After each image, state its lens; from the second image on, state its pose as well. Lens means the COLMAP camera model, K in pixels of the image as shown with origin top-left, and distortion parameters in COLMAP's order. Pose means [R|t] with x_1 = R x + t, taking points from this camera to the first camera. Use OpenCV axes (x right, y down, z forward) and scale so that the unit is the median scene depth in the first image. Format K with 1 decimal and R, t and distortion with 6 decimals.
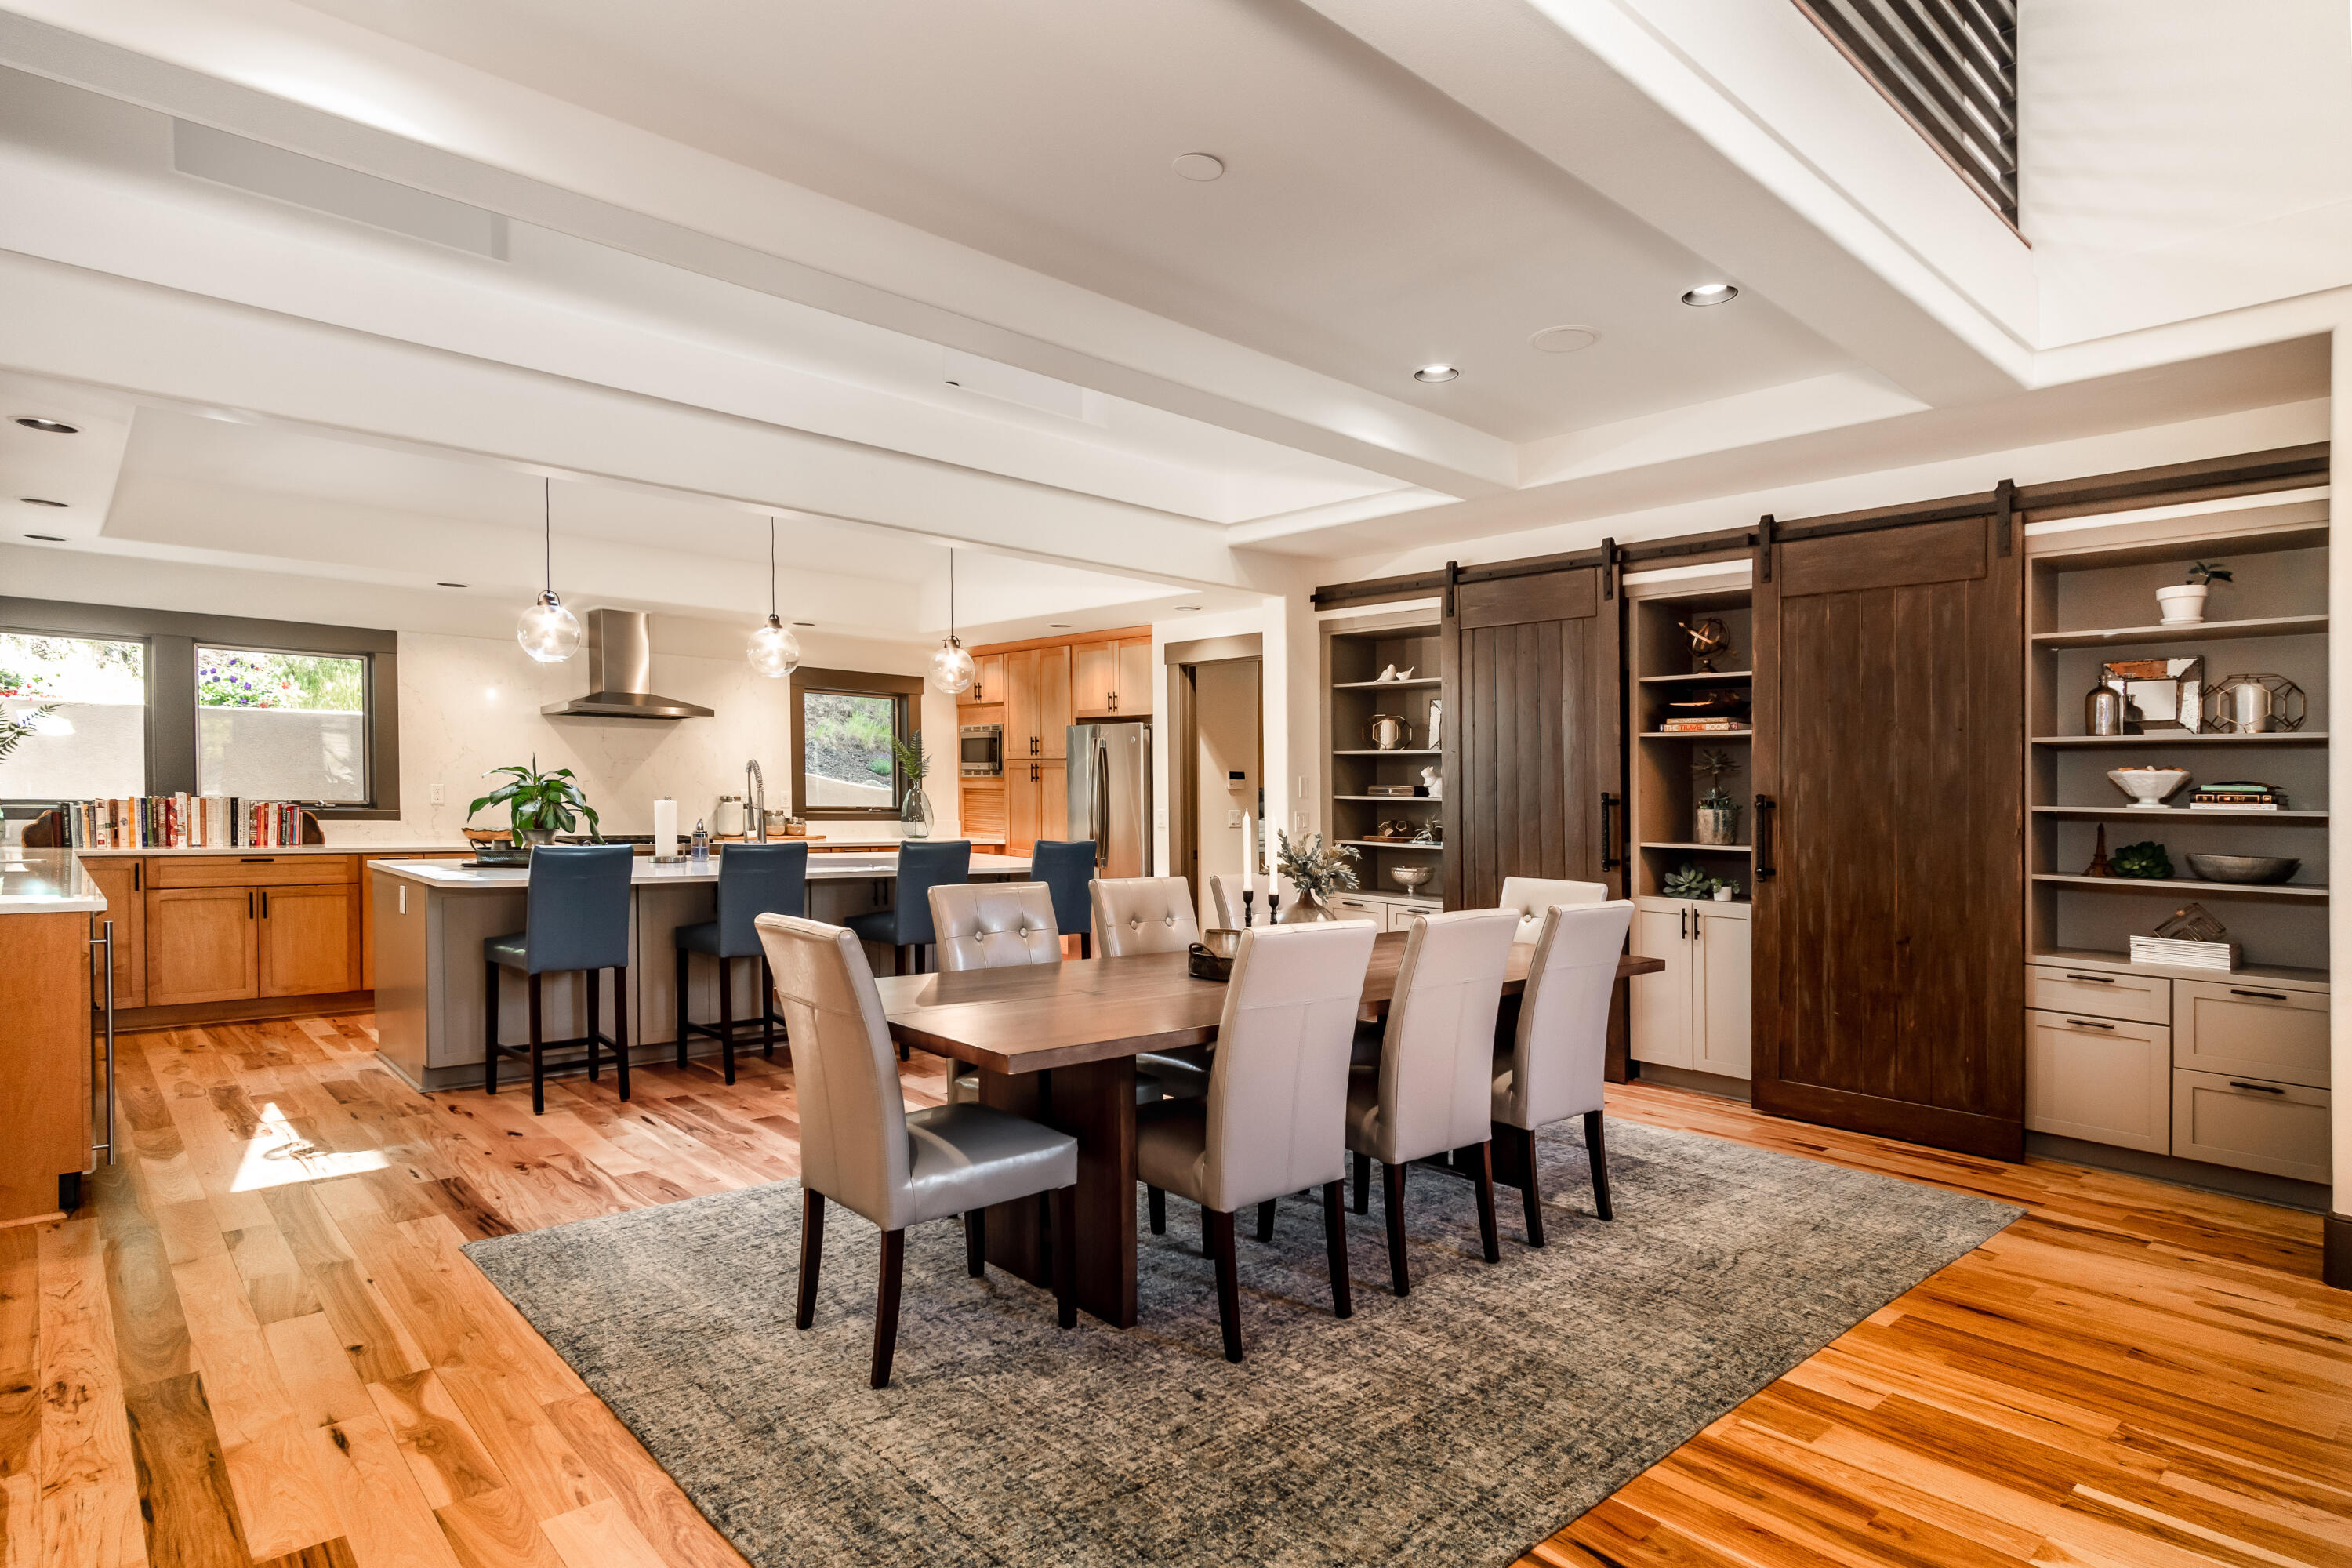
lens RADIAL K [[1265.6, 0, 1171.7], [0, 1265.6, 818.6], [0, 0, 1]] dist [0.008495, -0.000107]
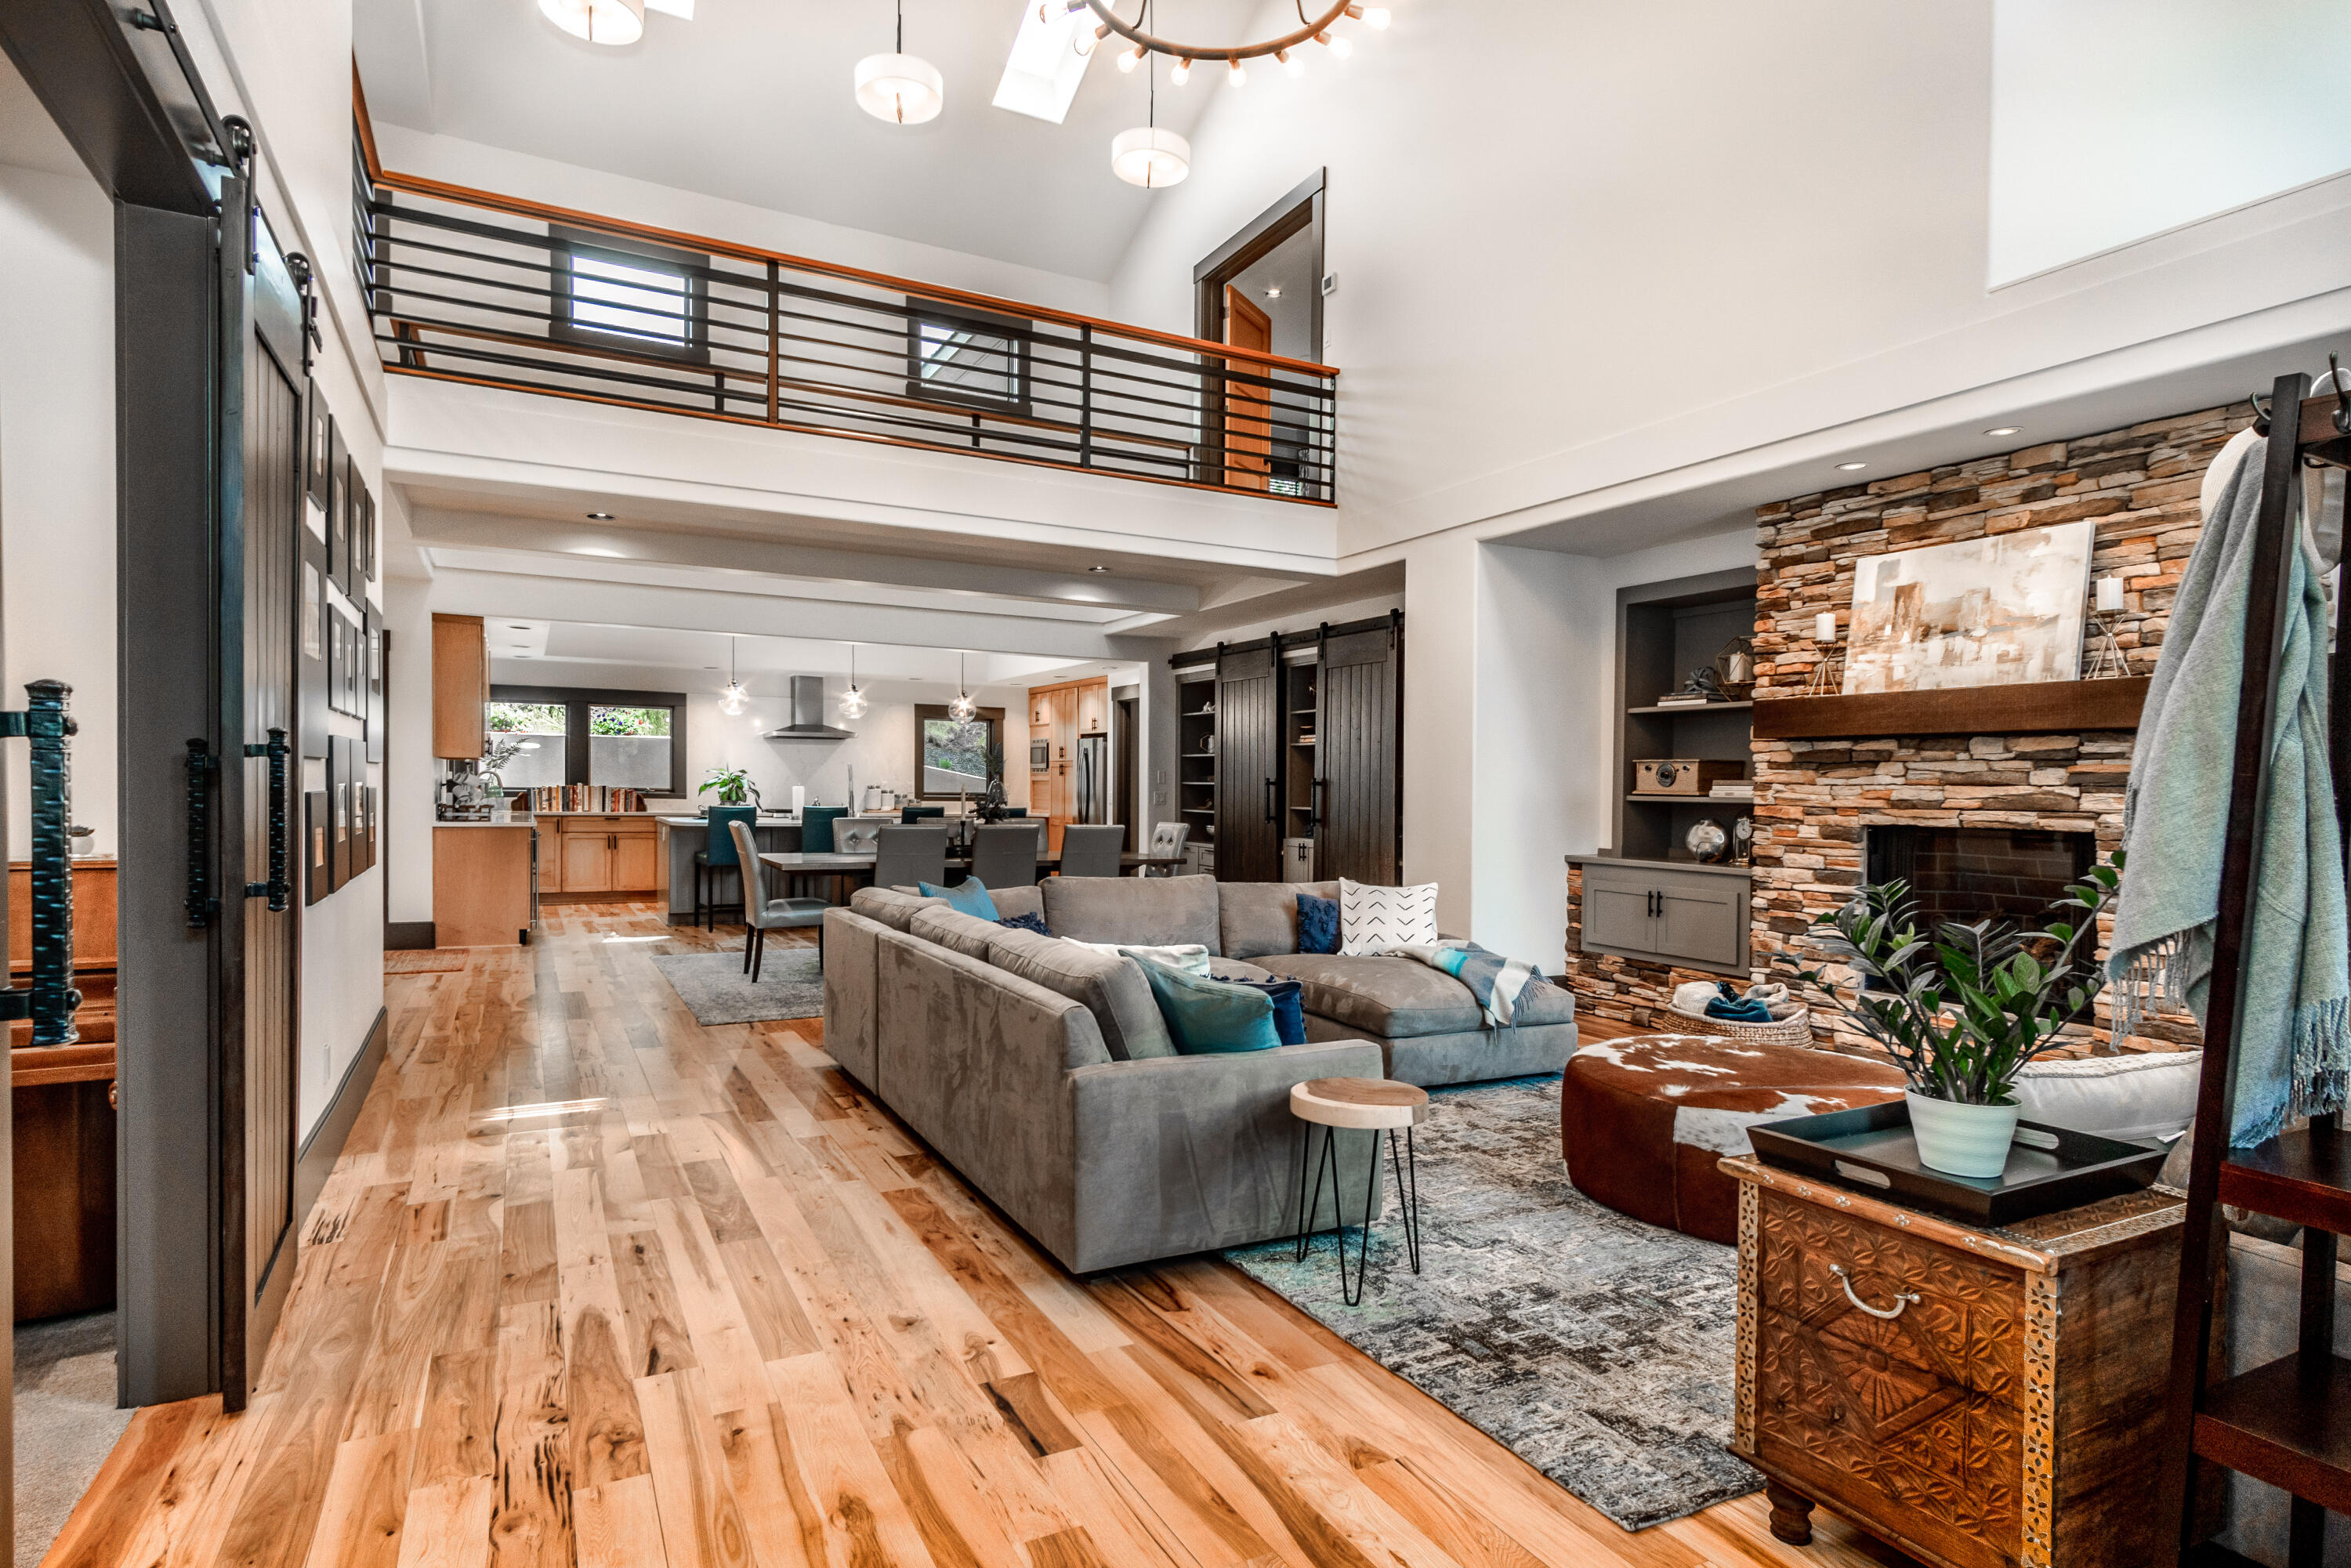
lens RADIAL K [[1265.0, 0, 1172.2], [0, 1265.0, 798.8], [0, 0, 1]] dist [0.008495, -0.000107]
pose [[0.967594, -0.002186, -0.252501, 0.634525], [-0.002020, 0.999864, -0.016398, 0.036504], [0.252502, 0.016377, 0.967458, -0.695558]]
